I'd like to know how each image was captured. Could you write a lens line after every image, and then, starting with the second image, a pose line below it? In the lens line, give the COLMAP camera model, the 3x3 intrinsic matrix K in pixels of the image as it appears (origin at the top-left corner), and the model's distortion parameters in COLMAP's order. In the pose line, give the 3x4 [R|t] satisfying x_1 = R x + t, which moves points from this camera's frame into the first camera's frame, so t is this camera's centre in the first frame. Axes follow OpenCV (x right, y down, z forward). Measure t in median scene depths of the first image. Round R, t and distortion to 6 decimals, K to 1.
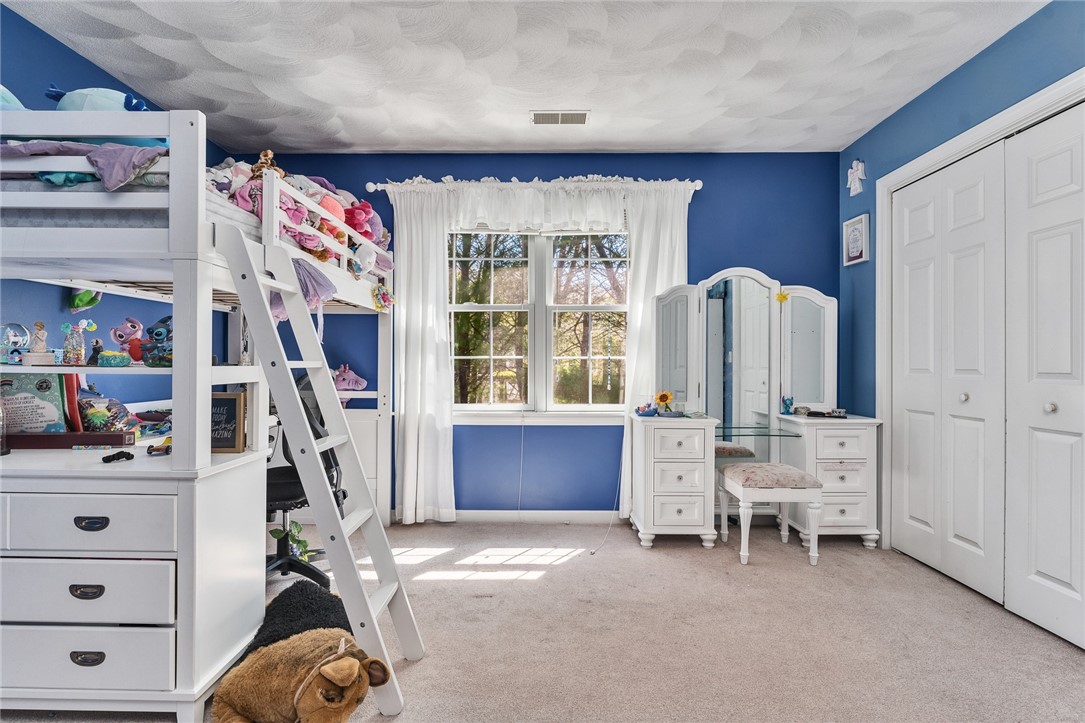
lens RADIAL K [[564.8, 0, 531.1], [0, 564.8, 363.4], [0, 0, 1]] dist [0.001723, -0.000065]
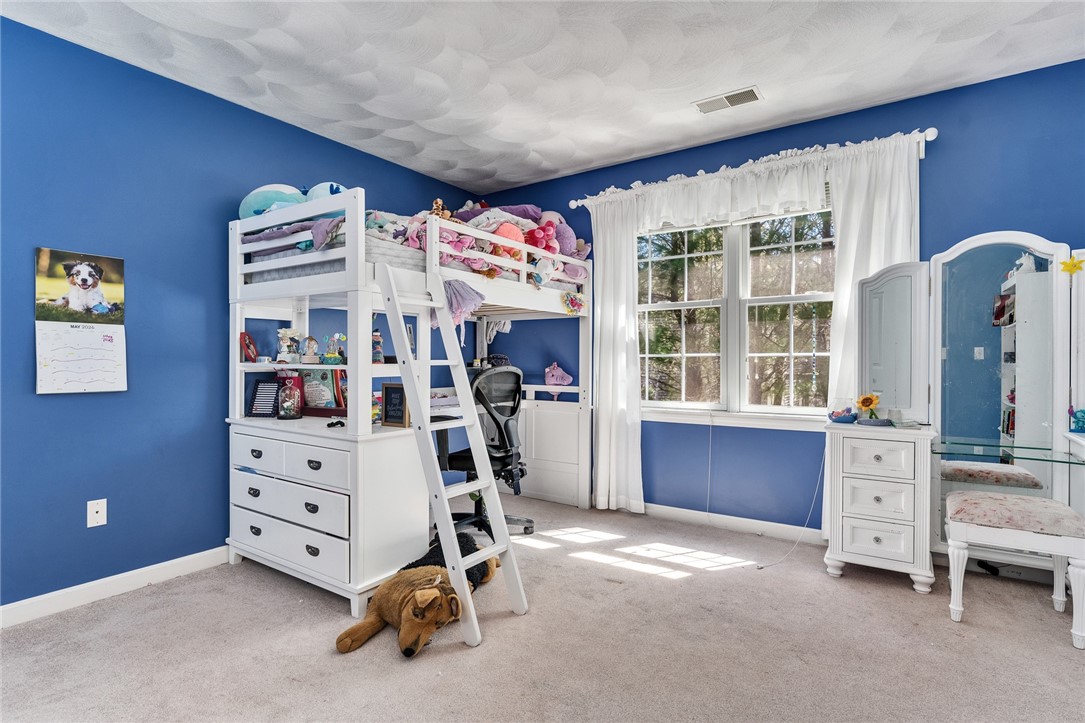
lens RADIAL K [[564.8, 0, 531.1], [0, 564.8, 363.4], [0, 0, 1]] dist [0.001723, -0.000065]
pose [[0.819876, -0.001508, -0.572540, 0.309096], [0.003423, 0.999992, 0.002269, 0.000799], [0.572531, -0.003821, 0.819874, 0.034261]]
